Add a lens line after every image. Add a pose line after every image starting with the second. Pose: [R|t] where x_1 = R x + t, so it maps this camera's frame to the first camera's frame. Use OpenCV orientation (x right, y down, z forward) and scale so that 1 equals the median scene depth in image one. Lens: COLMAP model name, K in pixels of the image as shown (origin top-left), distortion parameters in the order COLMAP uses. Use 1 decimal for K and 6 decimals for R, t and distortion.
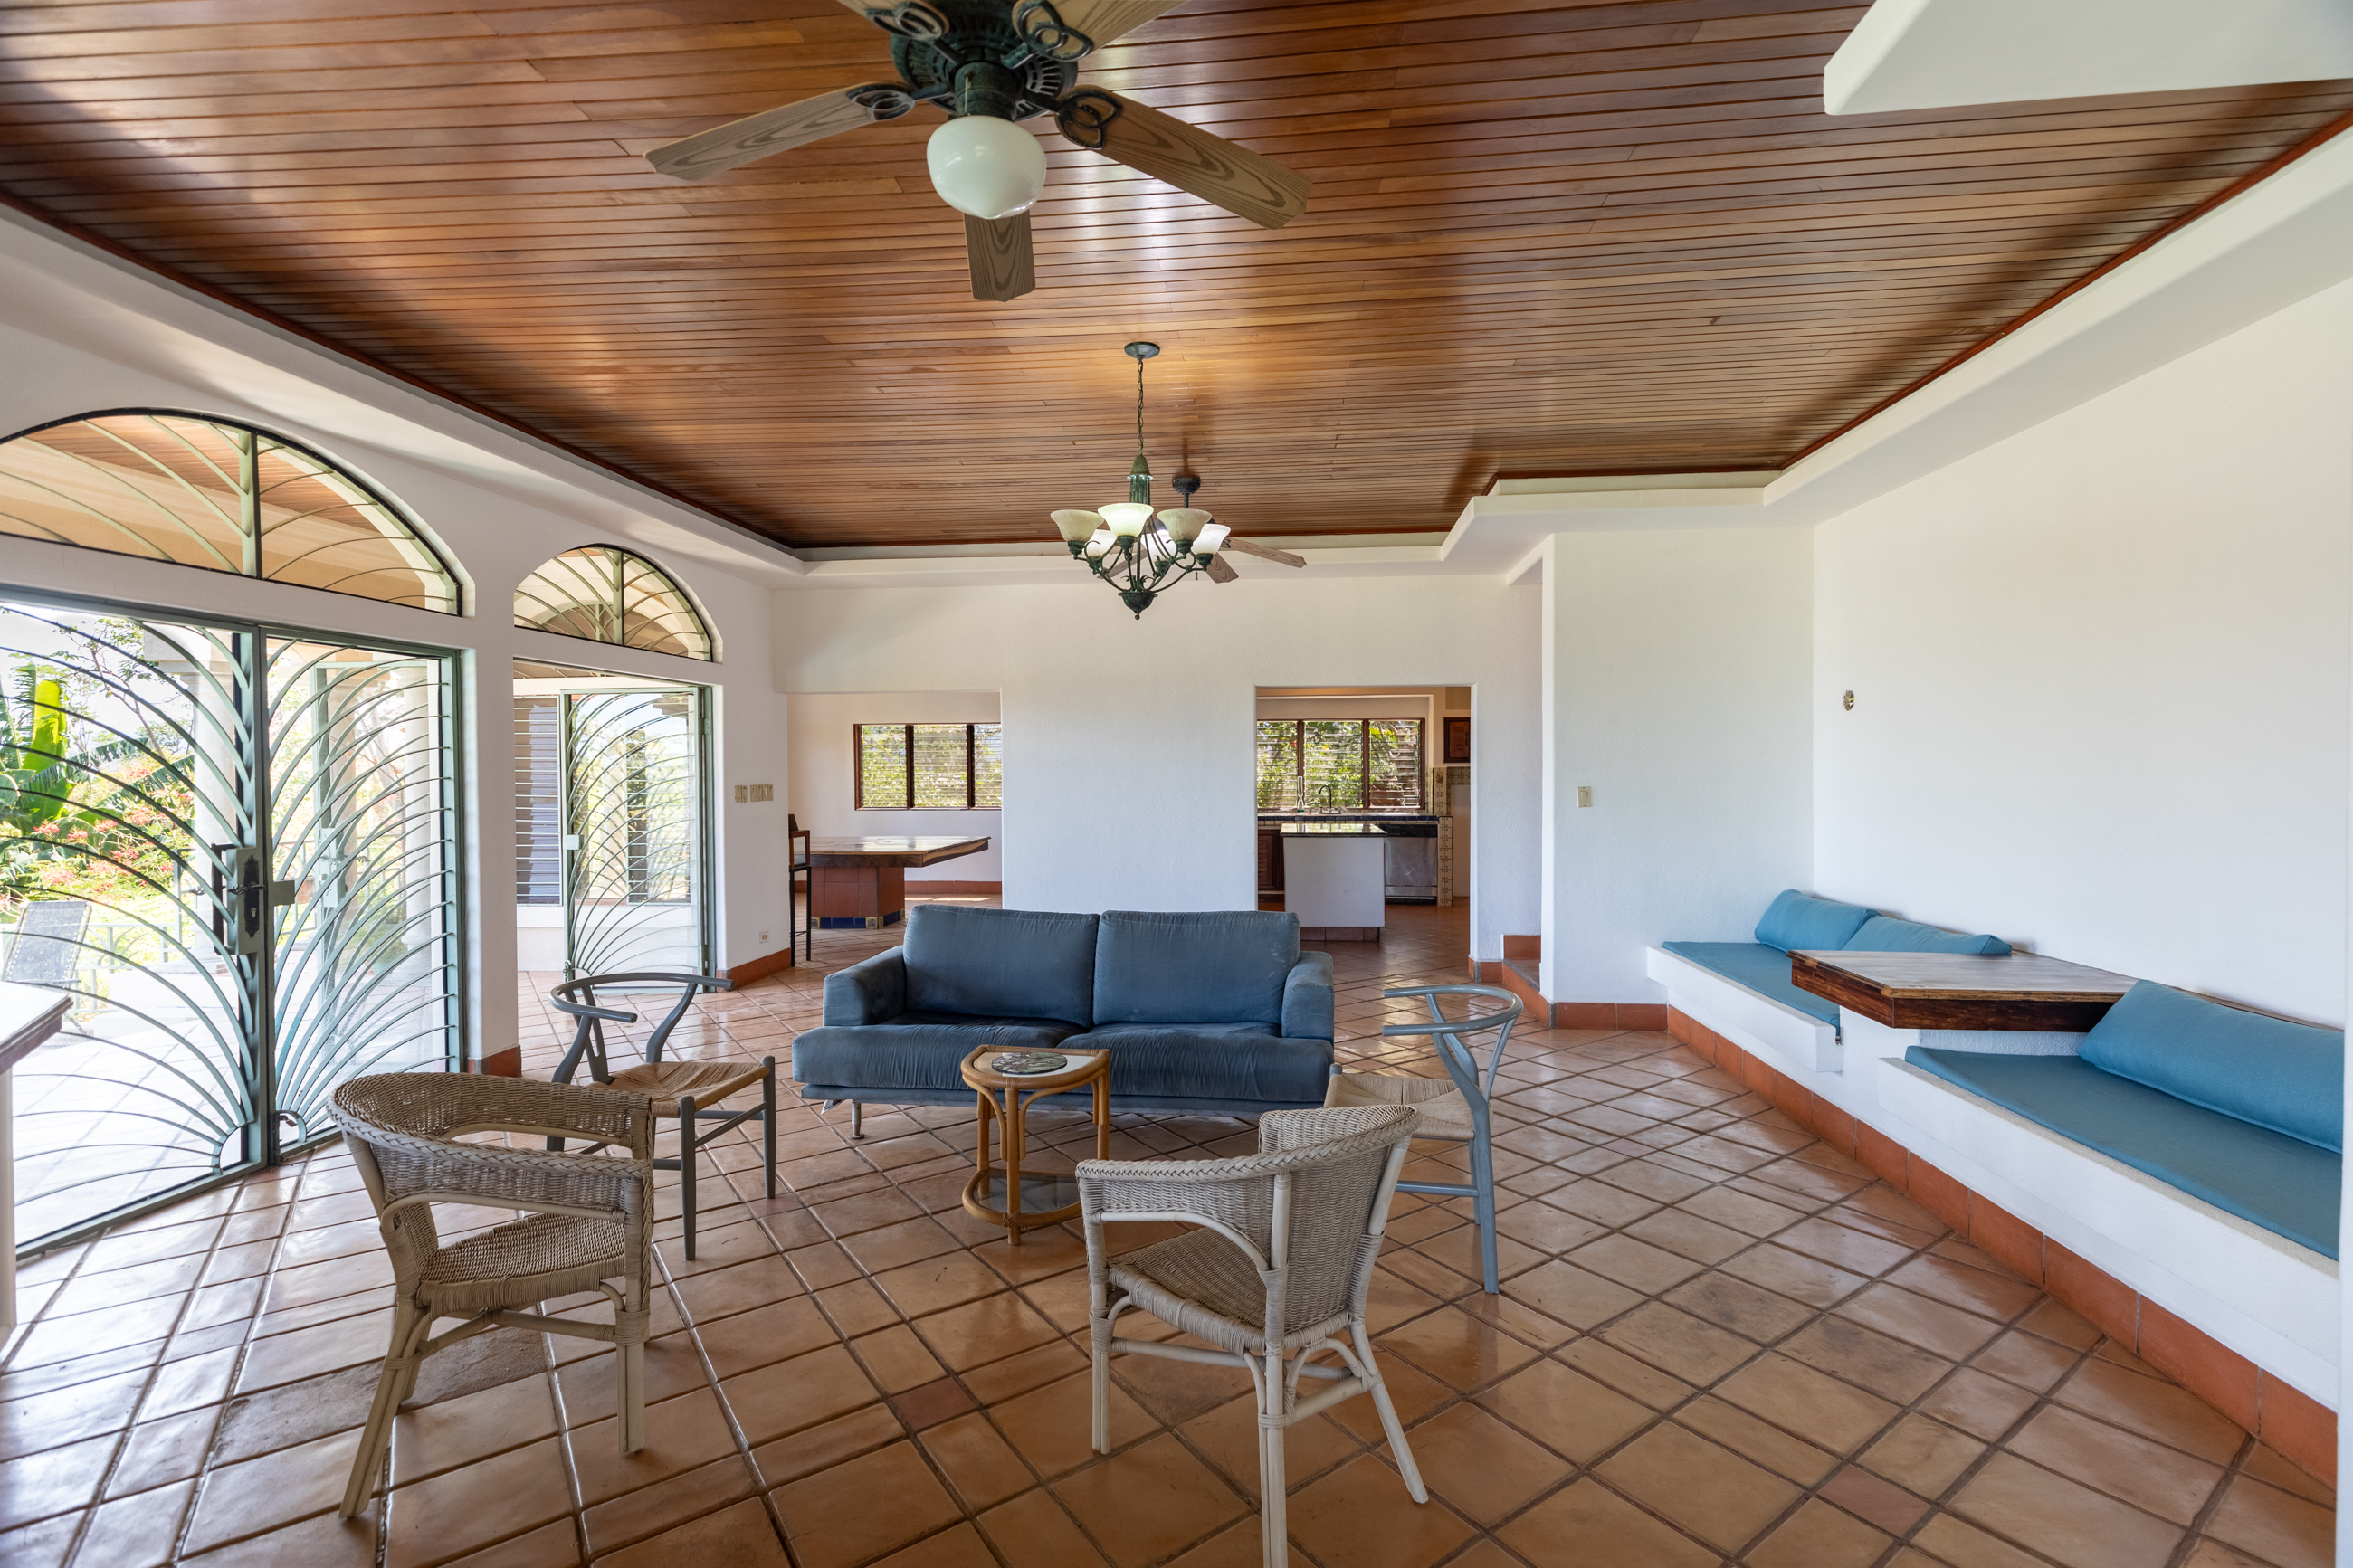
lens RADIAL K [[1049.8, 0, 1175.3], [0, 1049.8, 784.5], [0, 0, 1]] dist [0.008288, -0.001196]
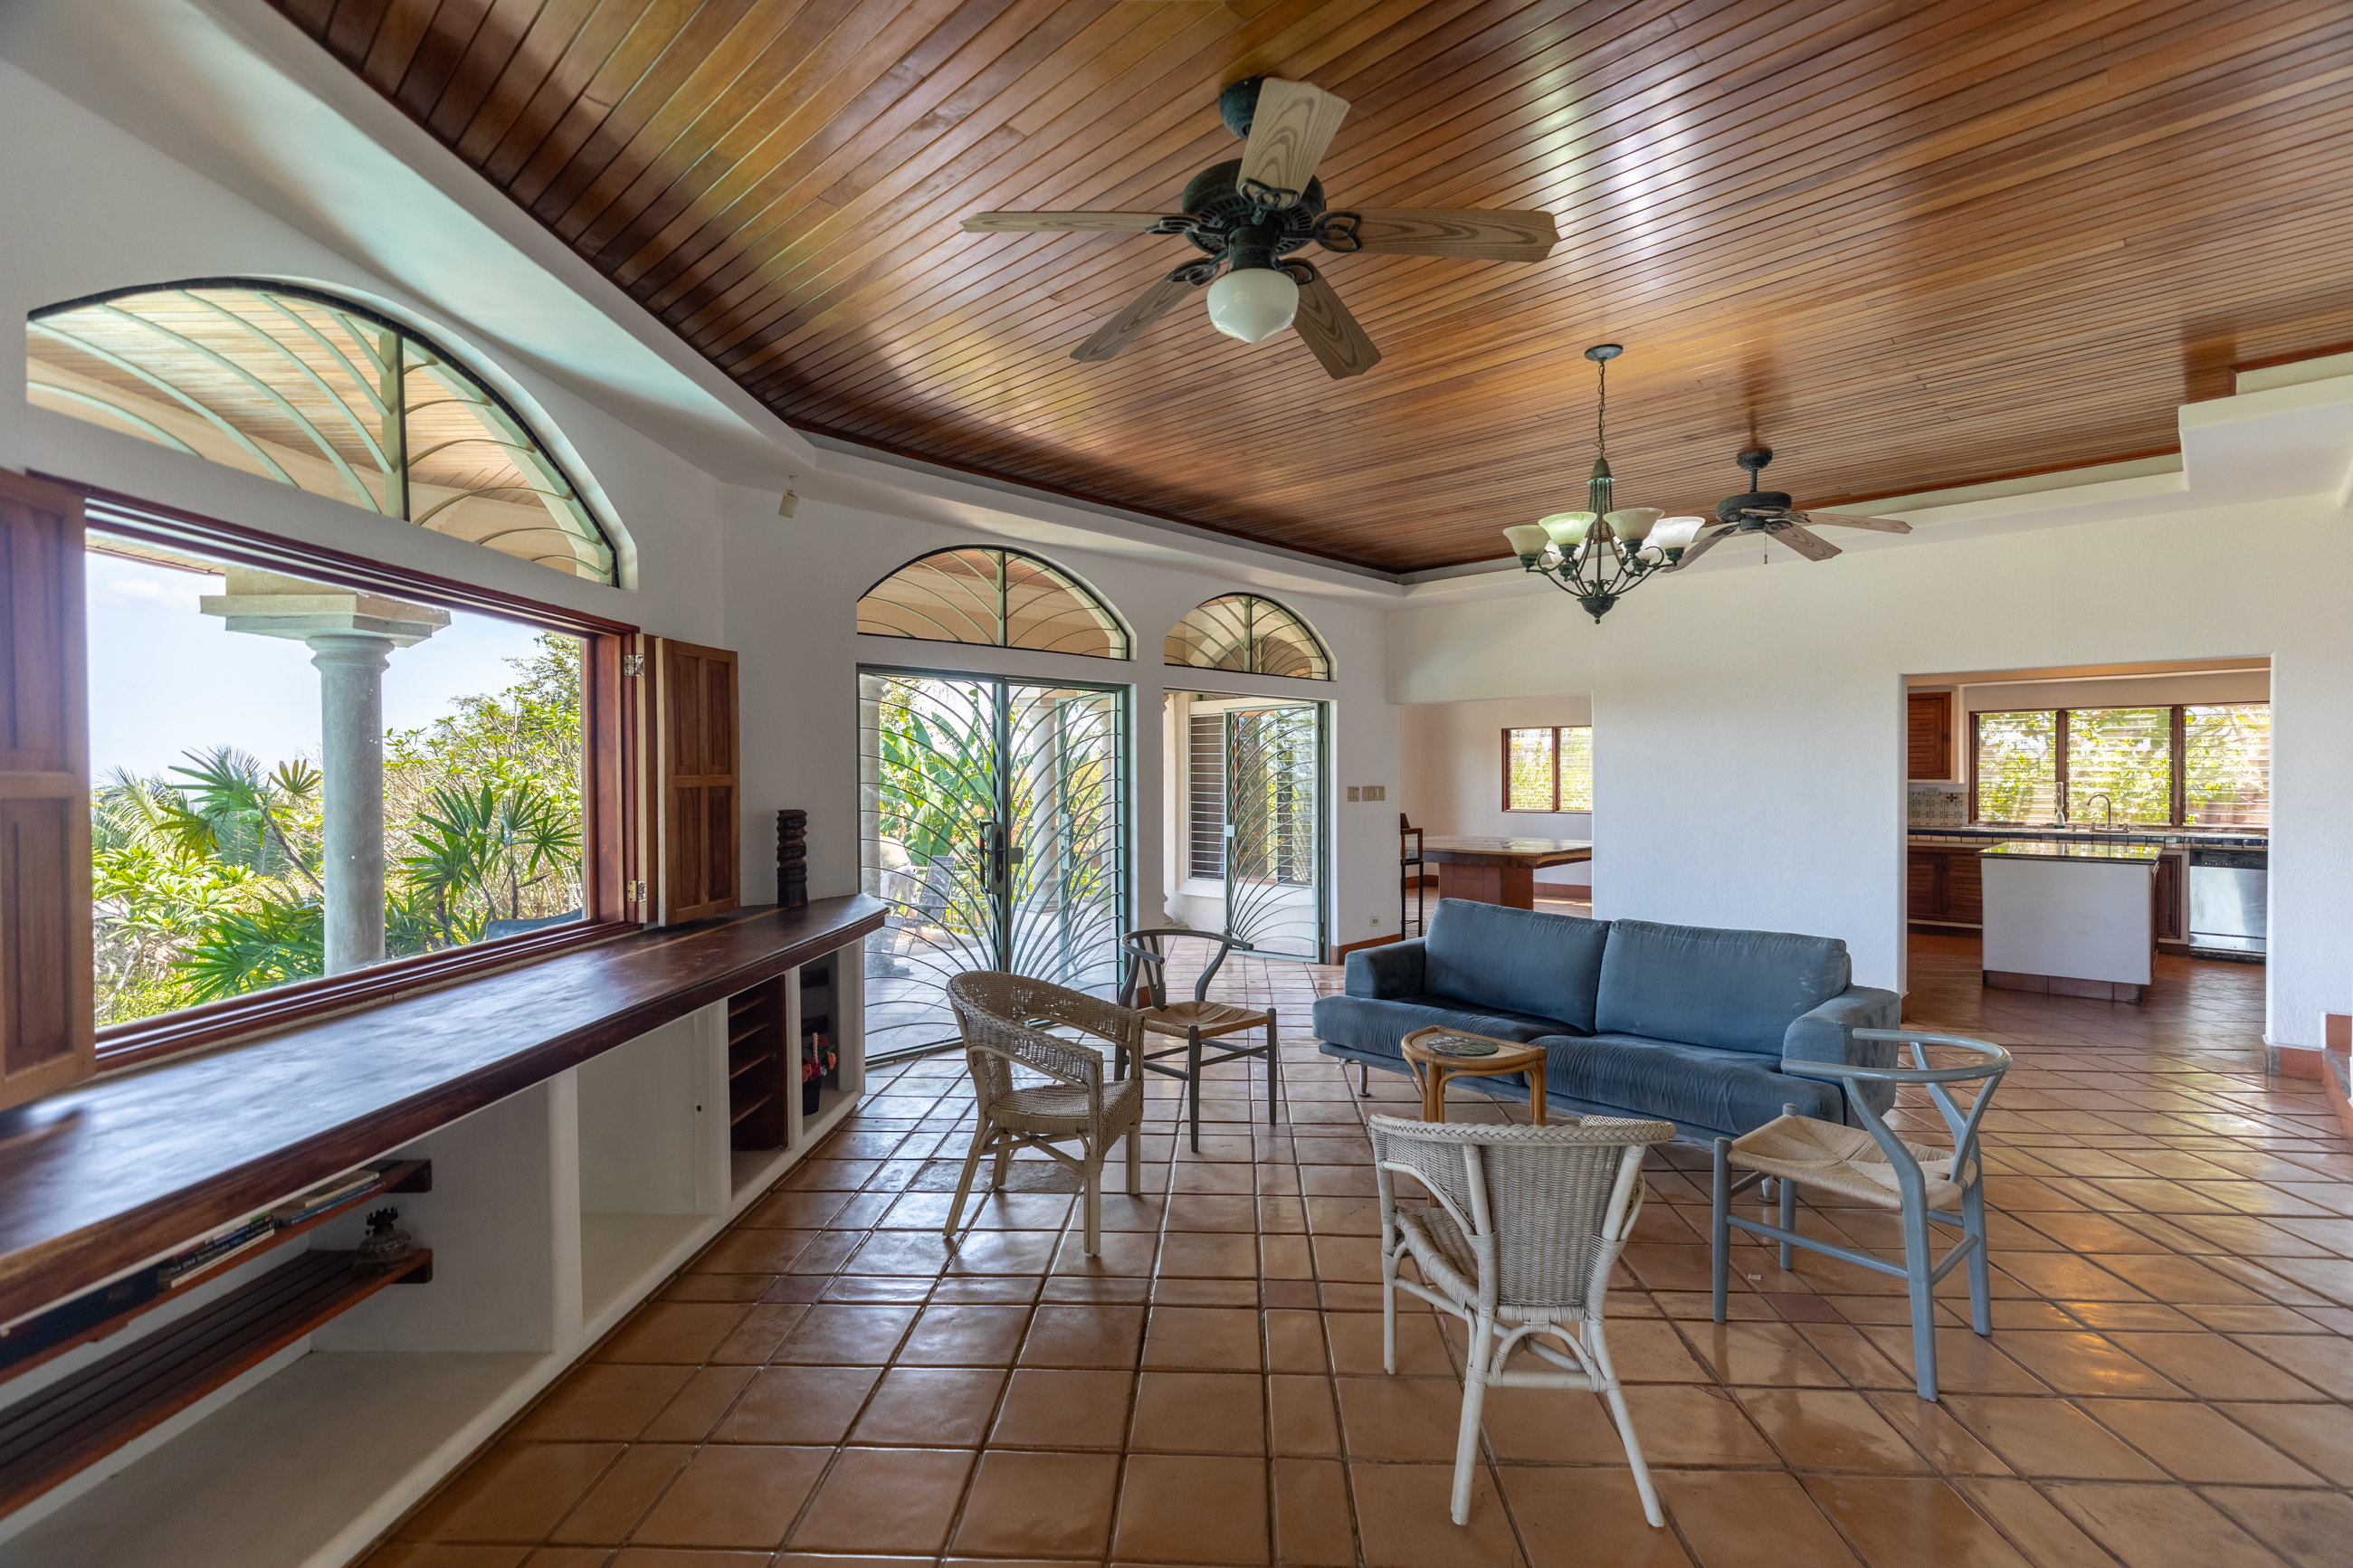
lens RADIAL K [[1049.8, 0, 1186.7], [0, 1049.8, 783.6], [0, 0, 1]] dist [0.008288, -0.001196]
pose [[0.786814, 0.007763, -0.617141, 0.249279], [-0.009614, 0.999954, 0.000320, -0.002070], [0.617115, 0.005681, 0.786852, -0.021299]]
